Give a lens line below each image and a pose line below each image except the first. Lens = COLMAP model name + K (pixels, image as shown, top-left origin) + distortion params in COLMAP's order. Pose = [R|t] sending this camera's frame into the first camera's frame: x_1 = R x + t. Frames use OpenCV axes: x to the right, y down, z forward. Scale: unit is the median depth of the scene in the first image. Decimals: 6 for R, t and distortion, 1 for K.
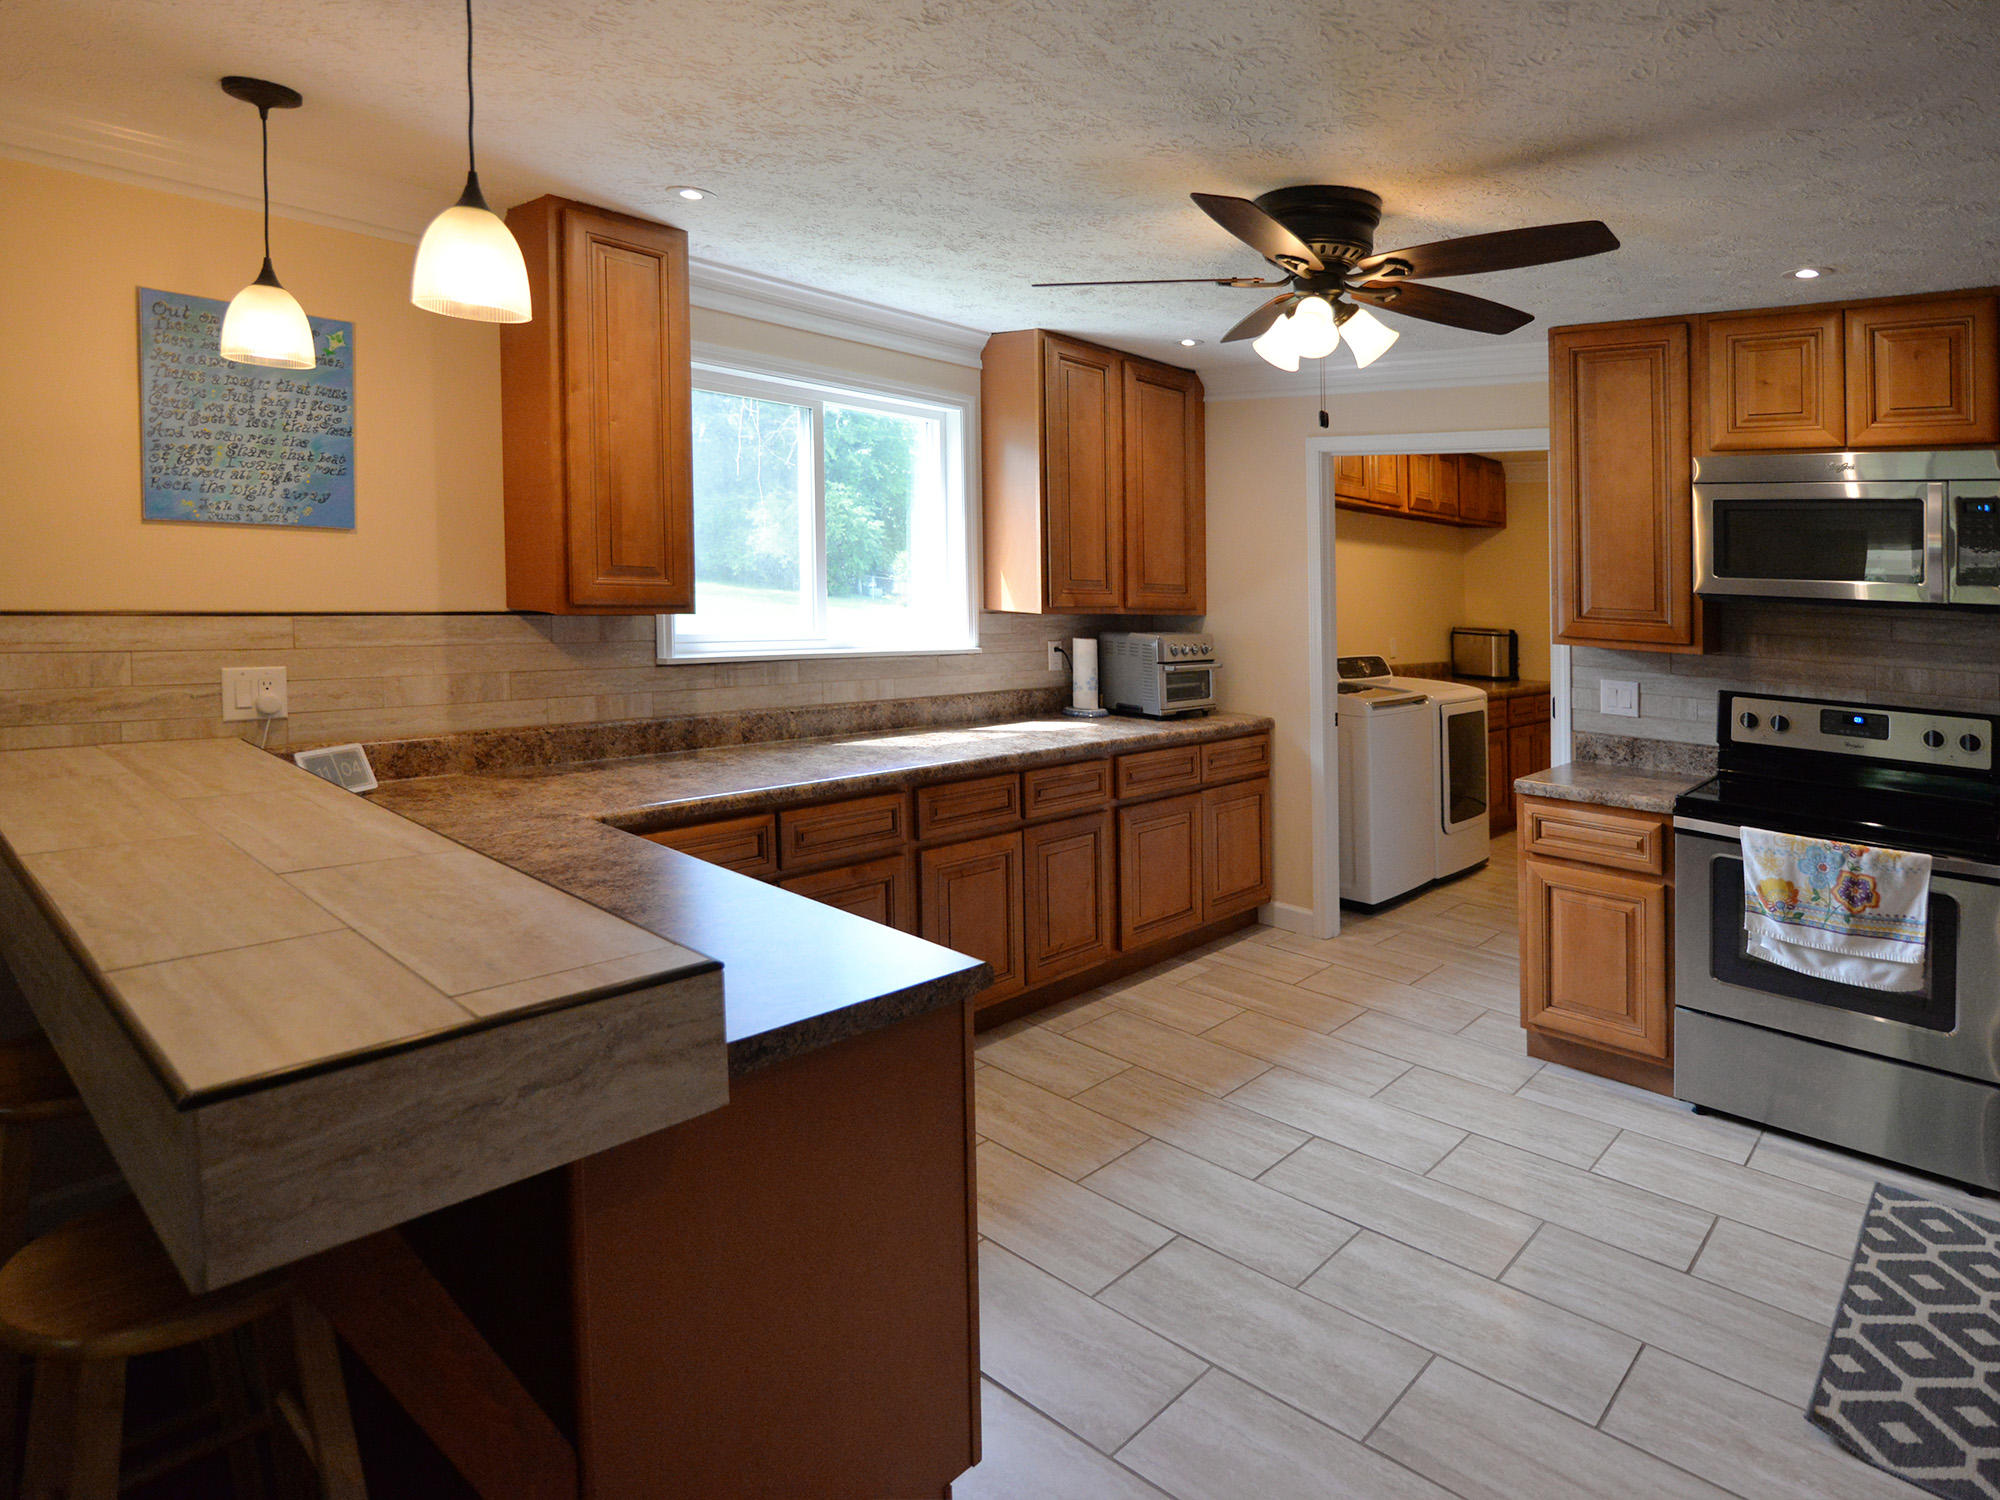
lens RADIAL K [[1115.3, 0, 1005.7], [0, 1115.3, 748.6], [0, 0, 1]] dist [-0.008984, -0.000031]
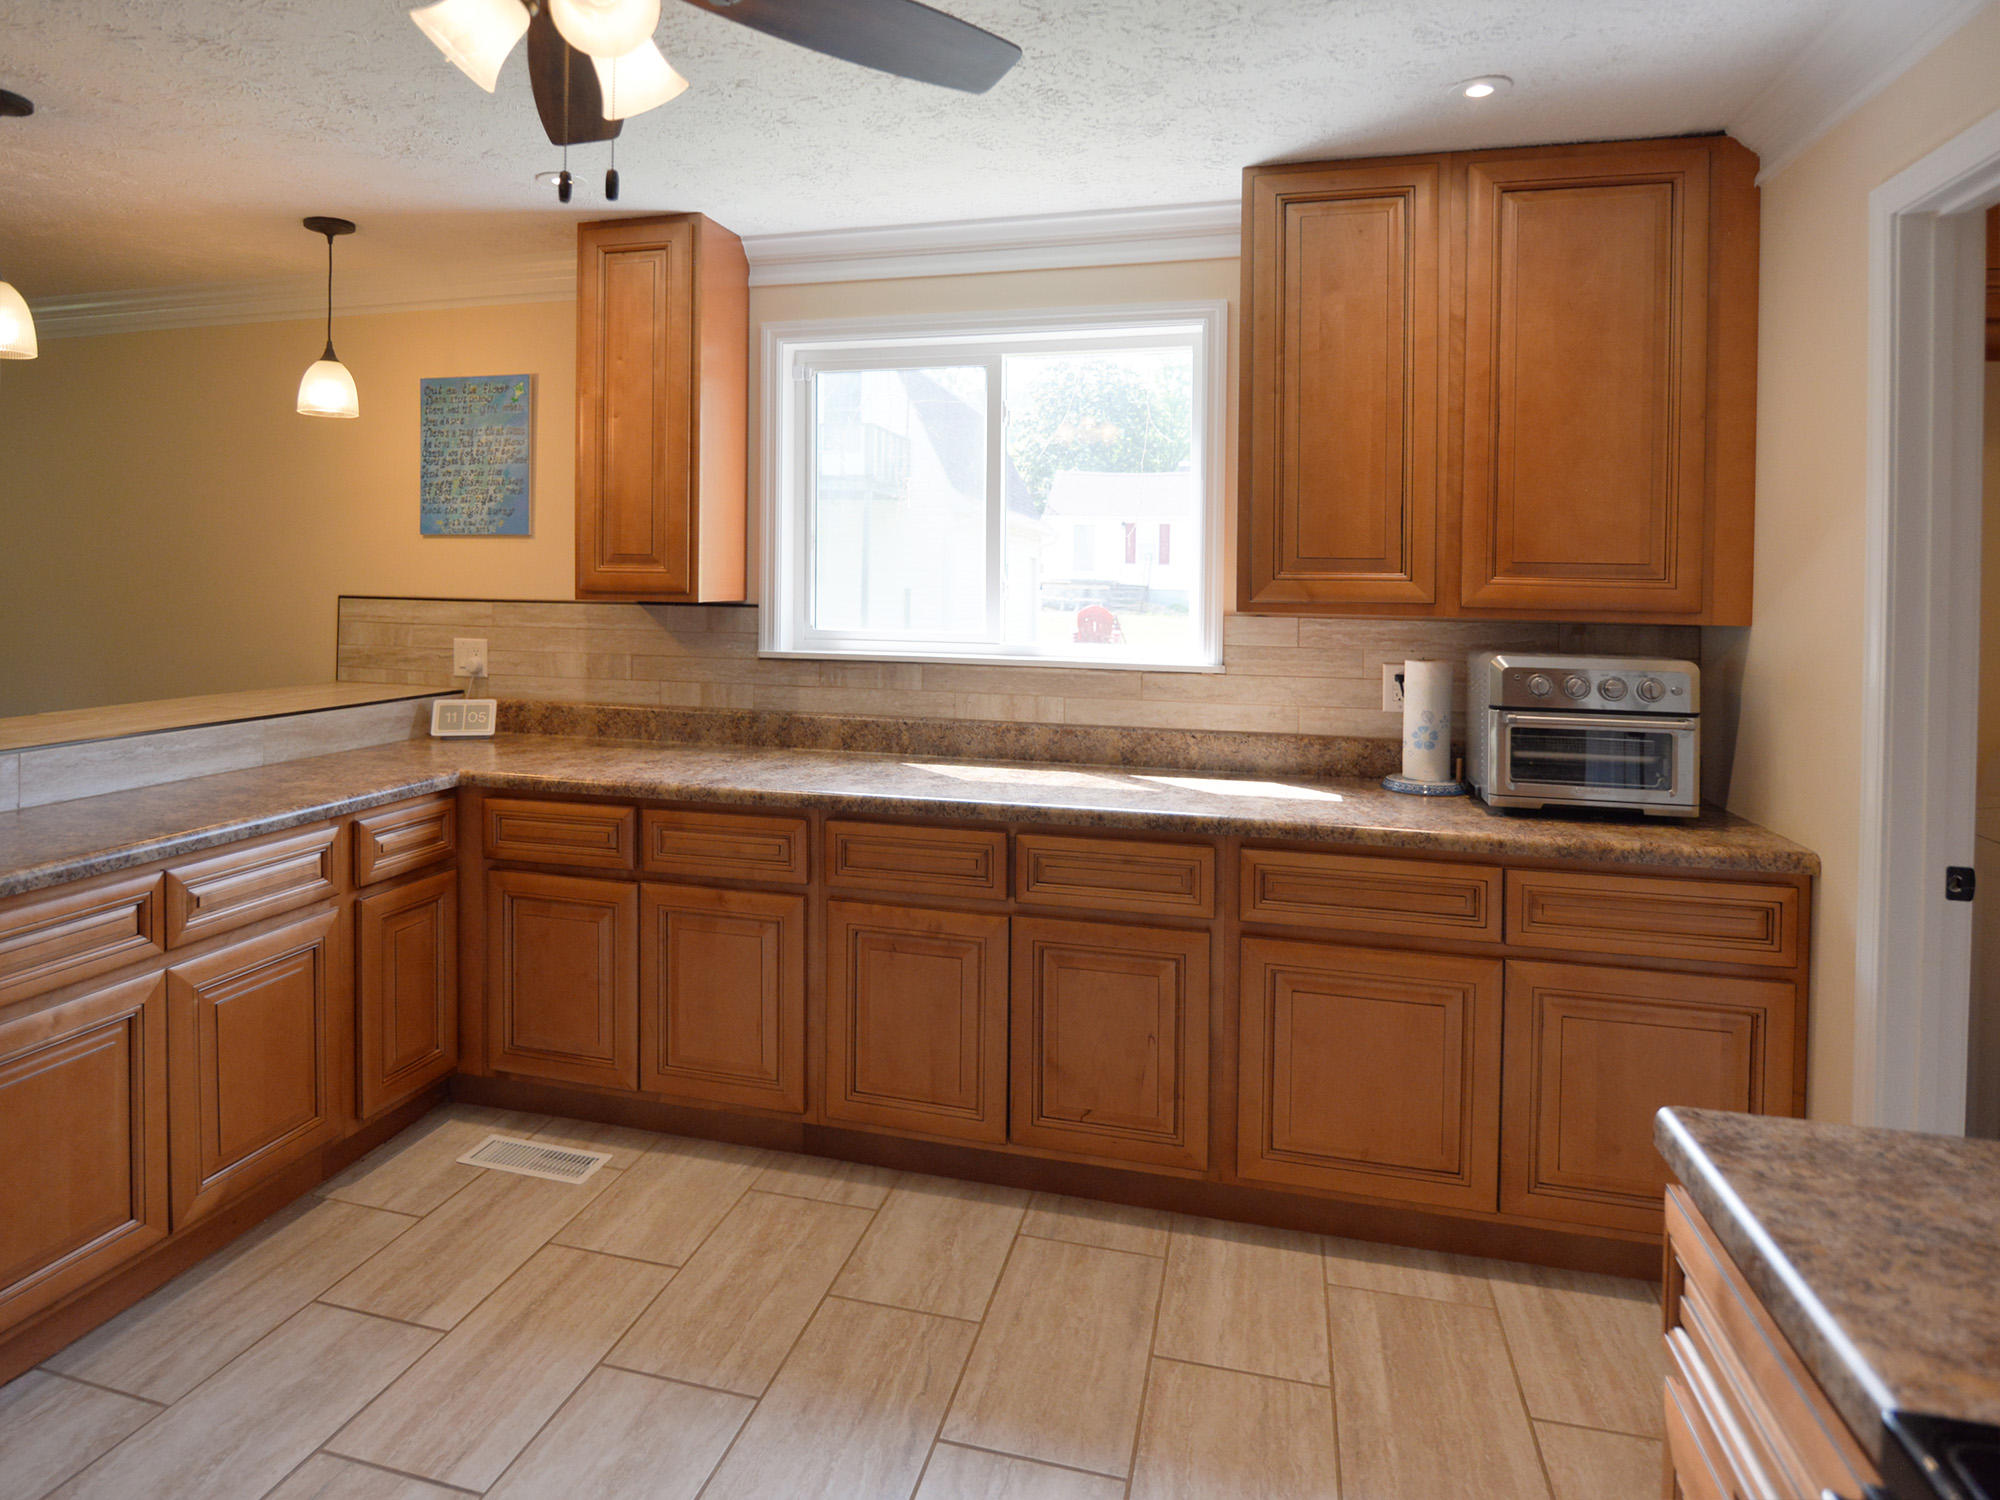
lens RADIAL K [[1115.3, 0, 994.9], [0, 1115.3, 753.1], [0, 0, 1]] dist [-0.008984, -0.000031]
pose [[0.471230, 0.098939, -0.876444, 0.696208], [-0.134739, 0.990100, 0.039325, -0.060867], [0.871658, 0.099560, 0.479896, 0.747983]]
